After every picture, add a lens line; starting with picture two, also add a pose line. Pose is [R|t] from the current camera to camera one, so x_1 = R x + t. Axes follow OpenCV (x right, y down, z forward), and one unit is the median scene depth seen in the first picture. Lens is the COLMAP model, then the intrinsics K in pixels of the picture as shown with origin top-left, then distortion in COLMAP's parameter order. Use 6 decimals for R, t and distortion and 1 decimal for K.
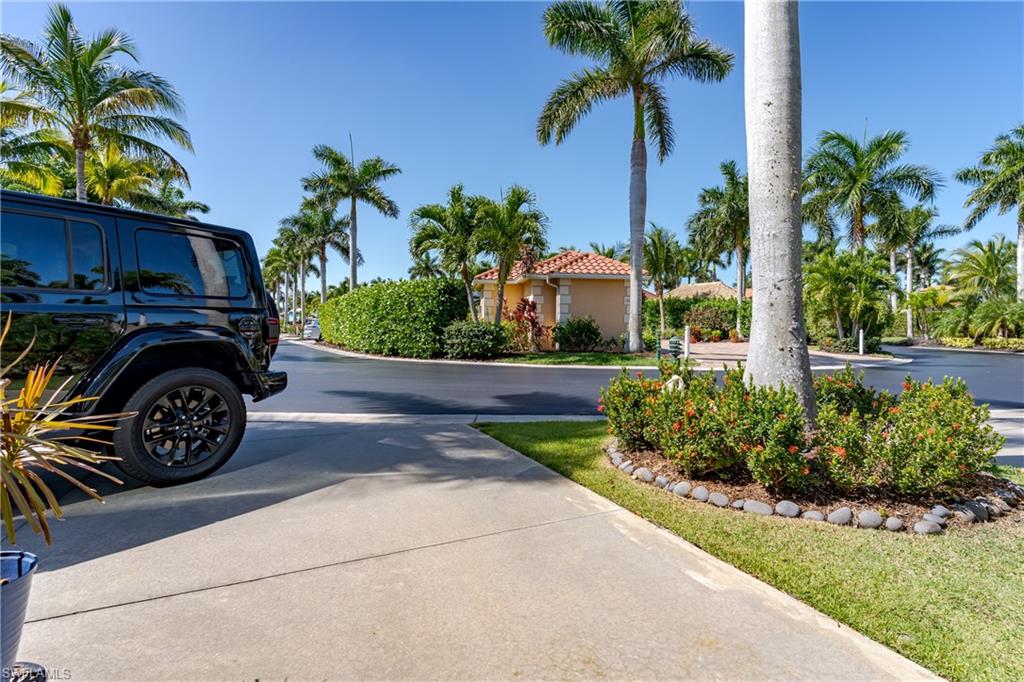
lens RADIAL K [[492.1, 0, 514.6], [0, 492.1, 325.6], [0, 0, 1]] dist [0.000406, -0.000180]
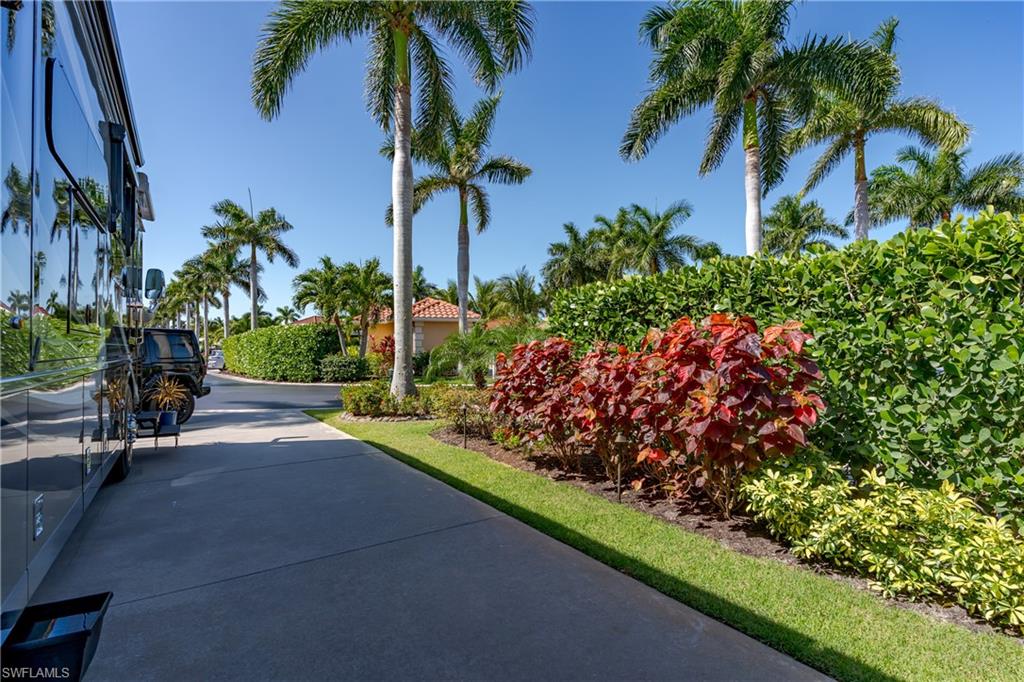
lens RADIAL K [[499.1, 0, 509.7], [0, 499.1, 351.0], [0, 0, 1]] dist [0.013960, -0.000119]
pose [[0.989917, -0.011756, 0.141160, 0.154389], [0.011181, 0.999926, 0.004865, -0.018099], [-0.141207, -0.003238, 0.989975, -0.390567]]
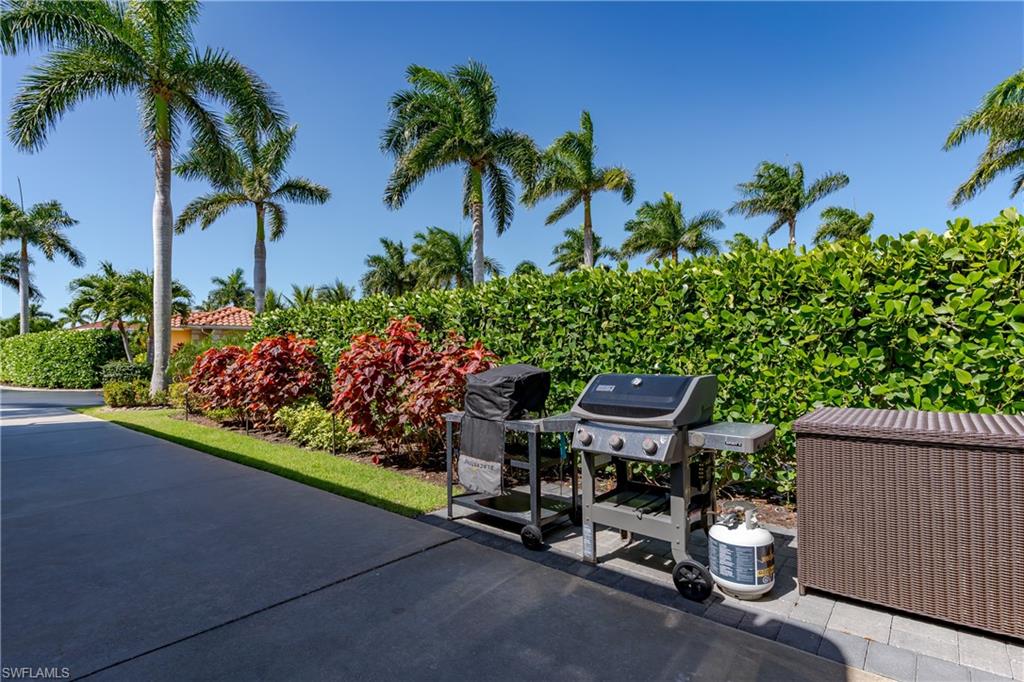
lens RADIAL K [[515.9, 0, 512.1], [0, 515.9, 357.4], [0, 0, 1]] dist [0.001860, 0.000519]
pose [[0.912828, -0.011790, 0.408174, 0.269227], [0.010548, 0.999930, 0.005295, -0.013015], [-0.408208, -0.000528, 0.912889, -0.679859]]
